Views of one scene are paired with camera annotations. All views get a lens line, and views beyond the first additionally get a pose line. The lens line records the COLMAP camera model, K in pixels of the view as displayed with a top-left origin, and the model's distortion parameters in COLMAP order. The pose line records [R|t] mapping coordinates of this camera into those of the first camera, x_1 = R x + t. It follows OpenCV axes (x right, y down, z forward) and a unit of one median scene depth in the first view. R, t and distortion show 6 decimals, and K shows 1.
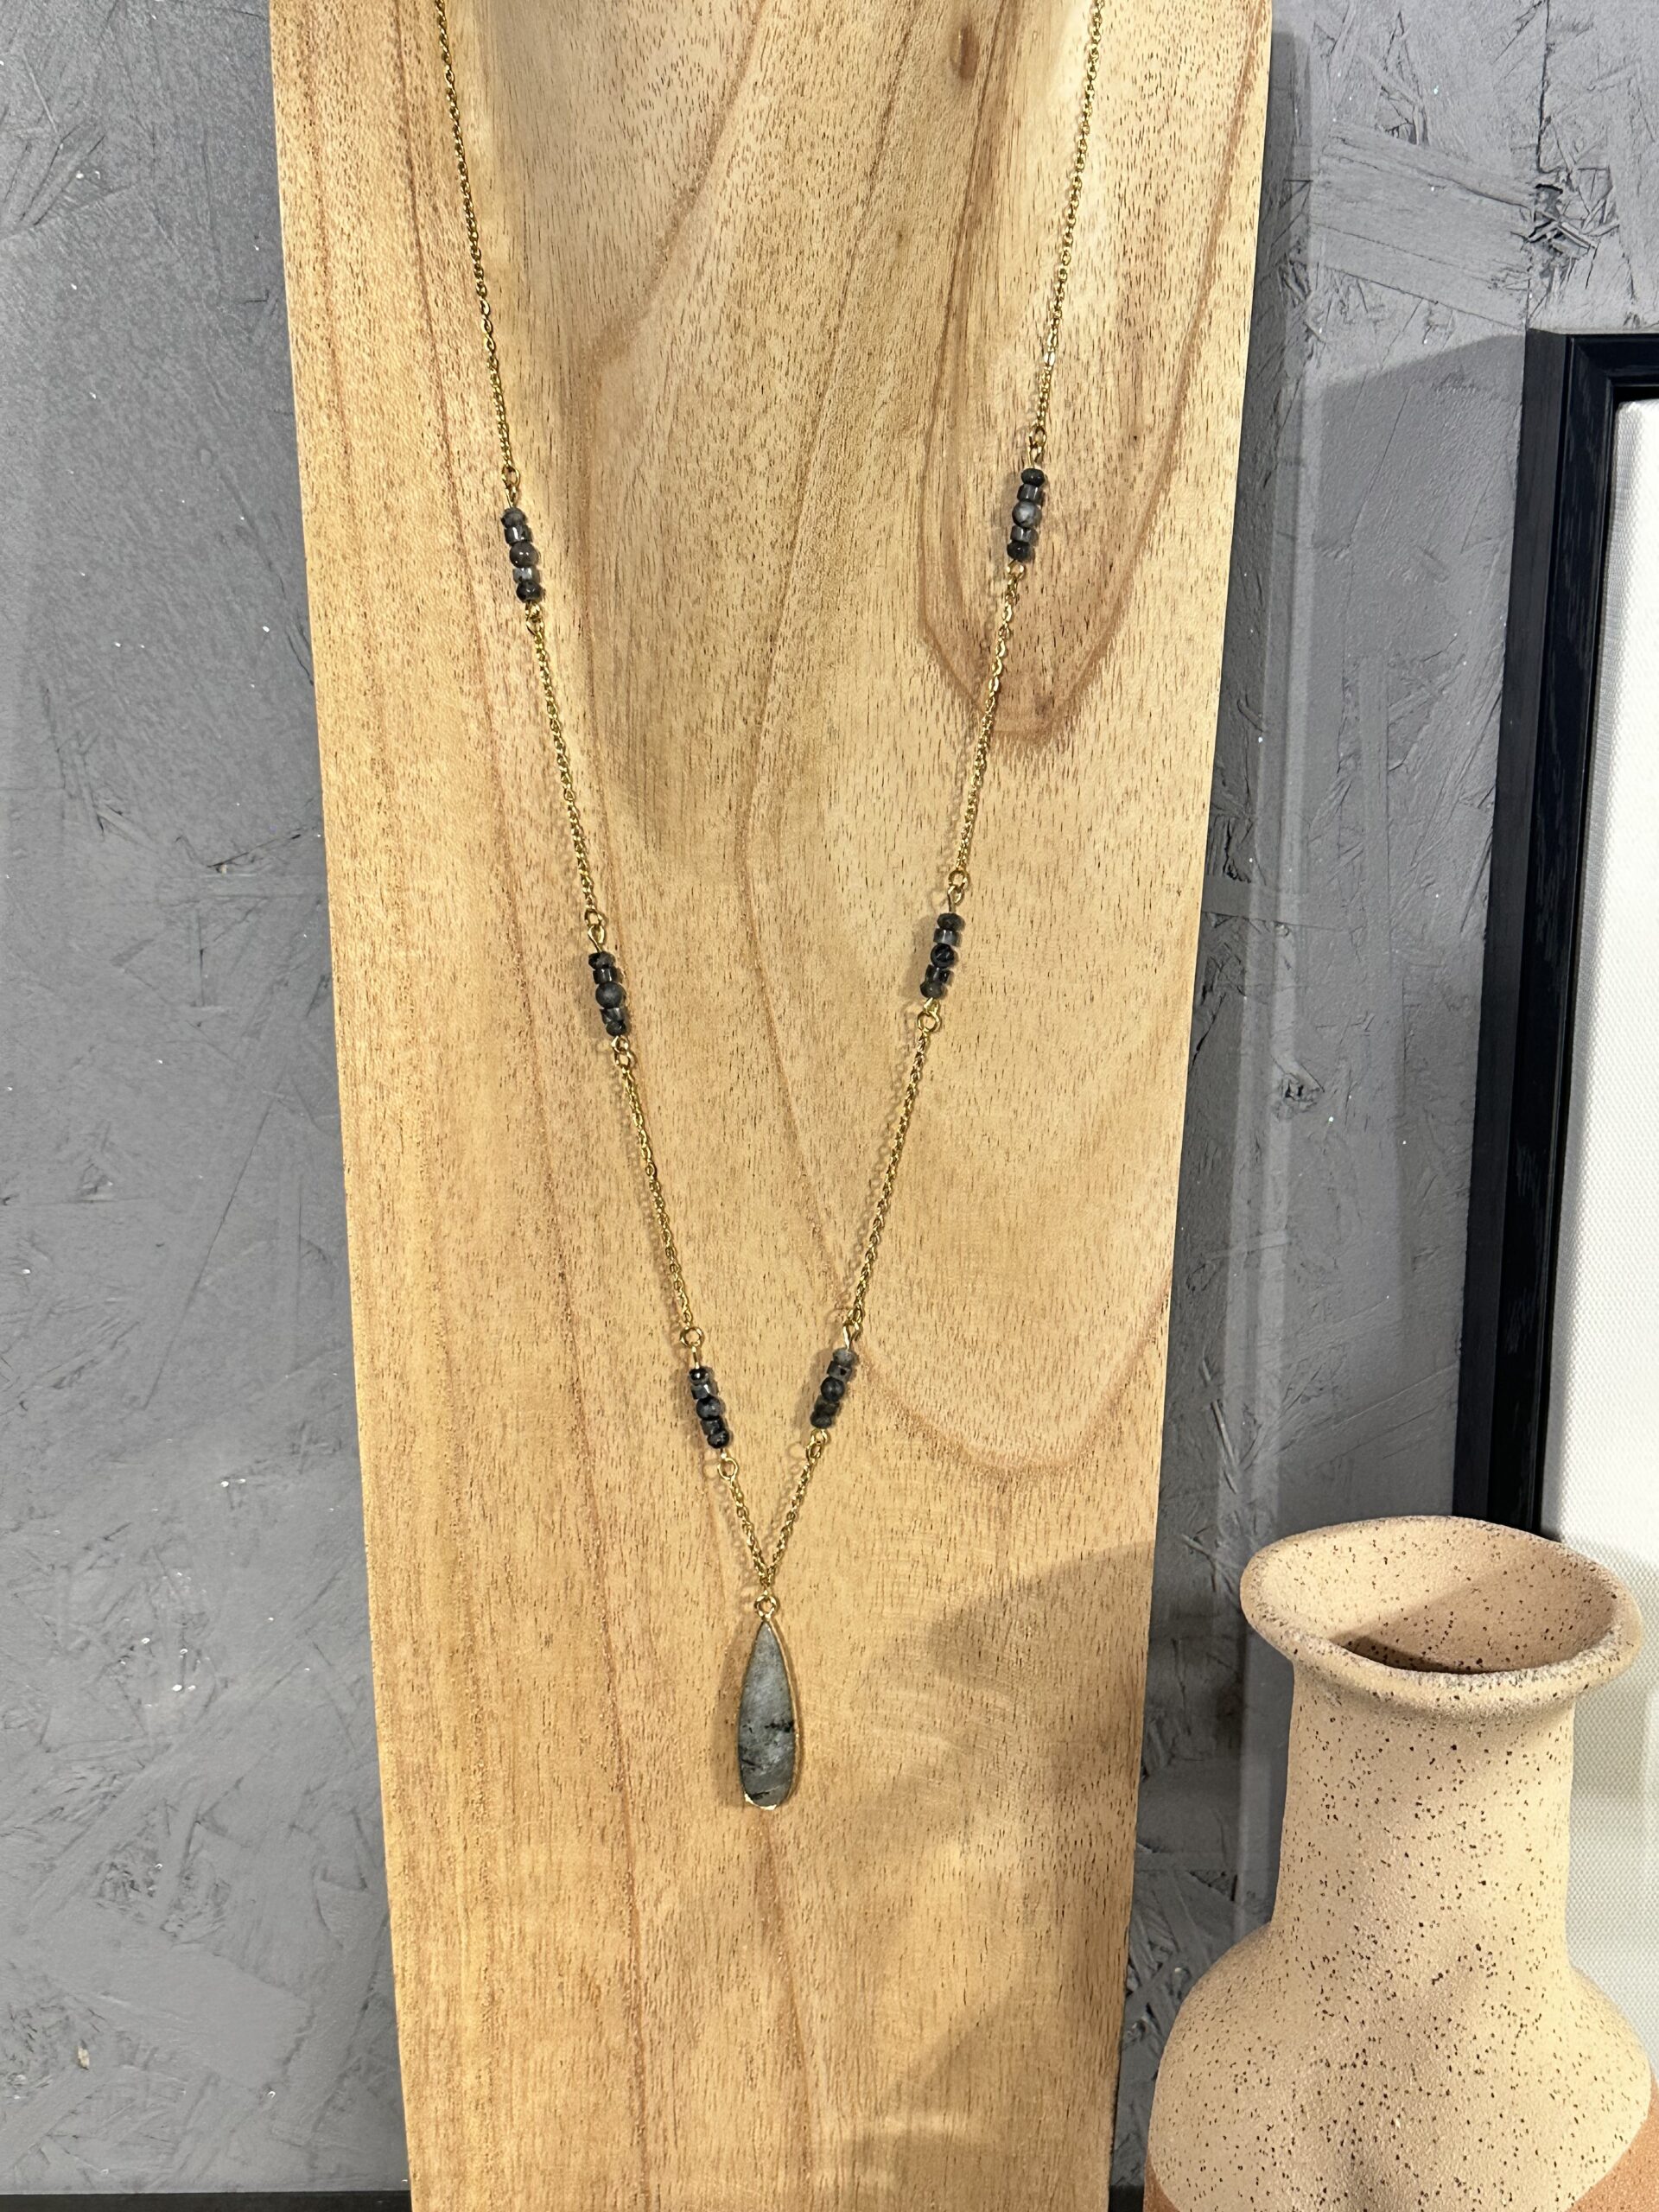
lens RADIAL K [[3016.2, 0, 824.8], [0, 3016.2, 1102.3], [0, 0, 1]] dist [0.096367, 0.000000]
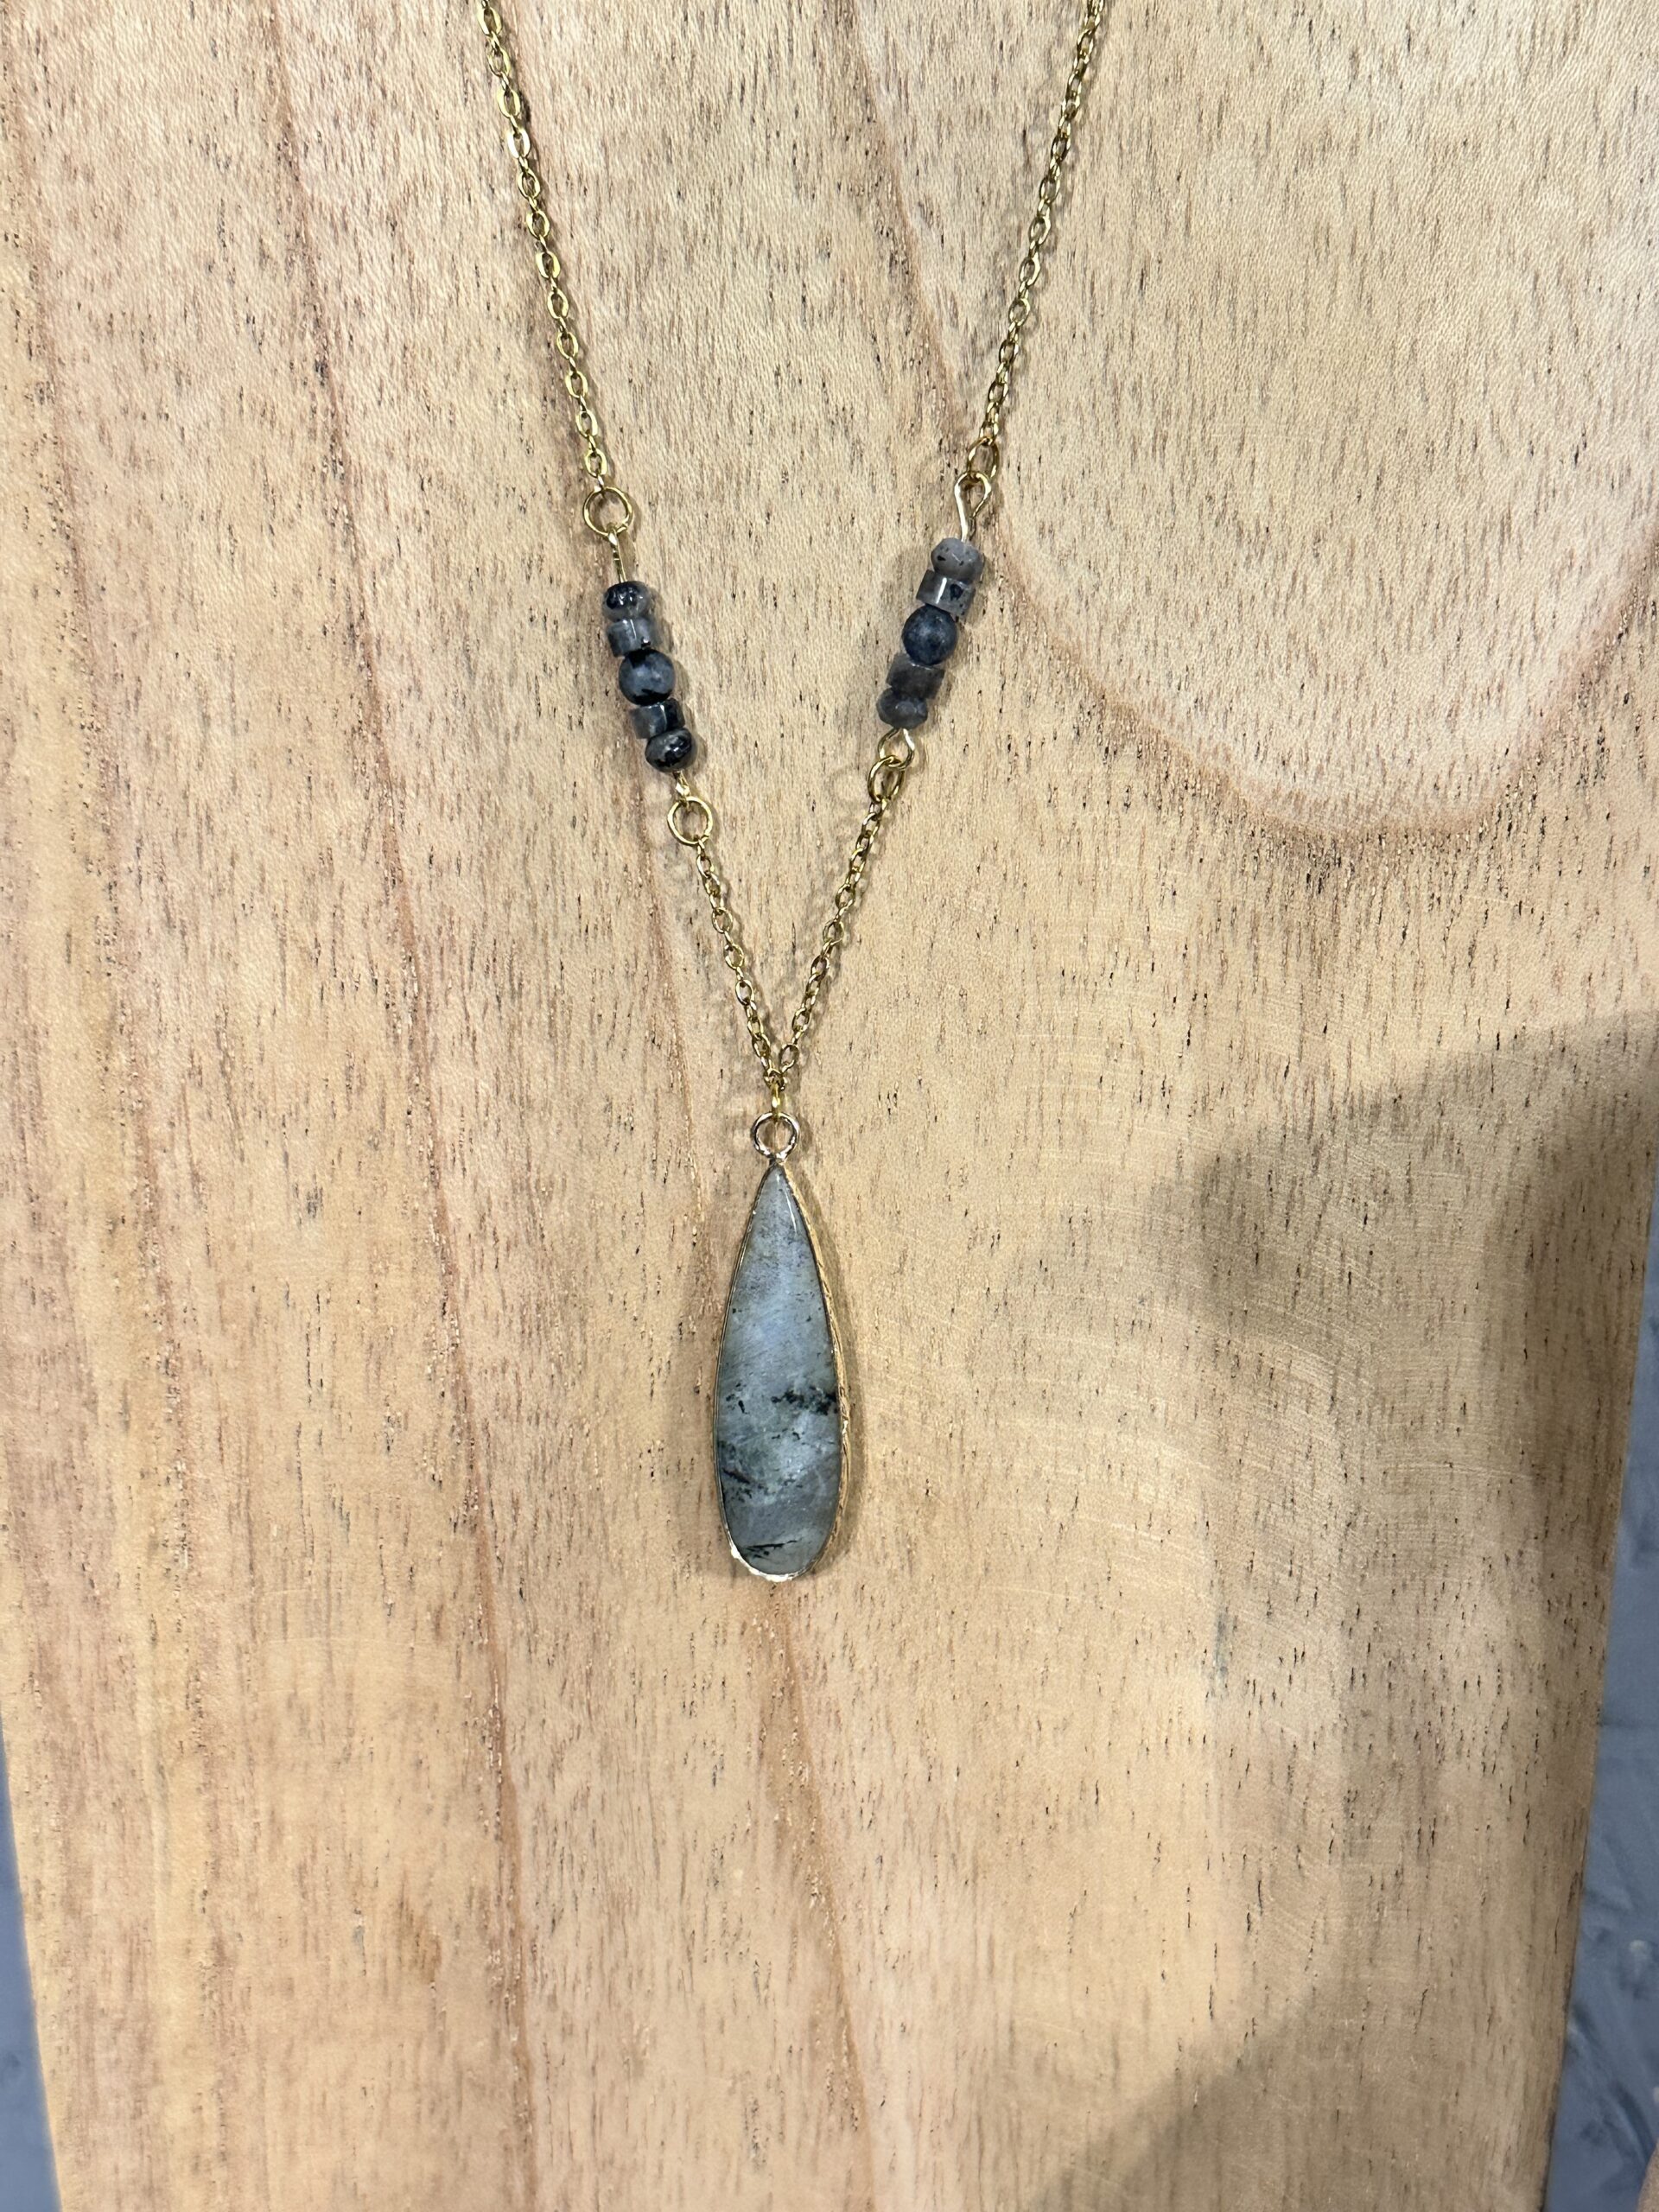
lens RADIAL K [[3016.2, 0, 790.7], [0, 3016.2, 1107.0], [0, 0, 1]] dist [0.096367, 0.000000]
pose [[0.993321, 0.020268, -0.113592, 0.033277], [-0.015496, 0.998966, 0.042735, 0.143027], [0.114341, -0.040689, 0.992608, 0.553643]]
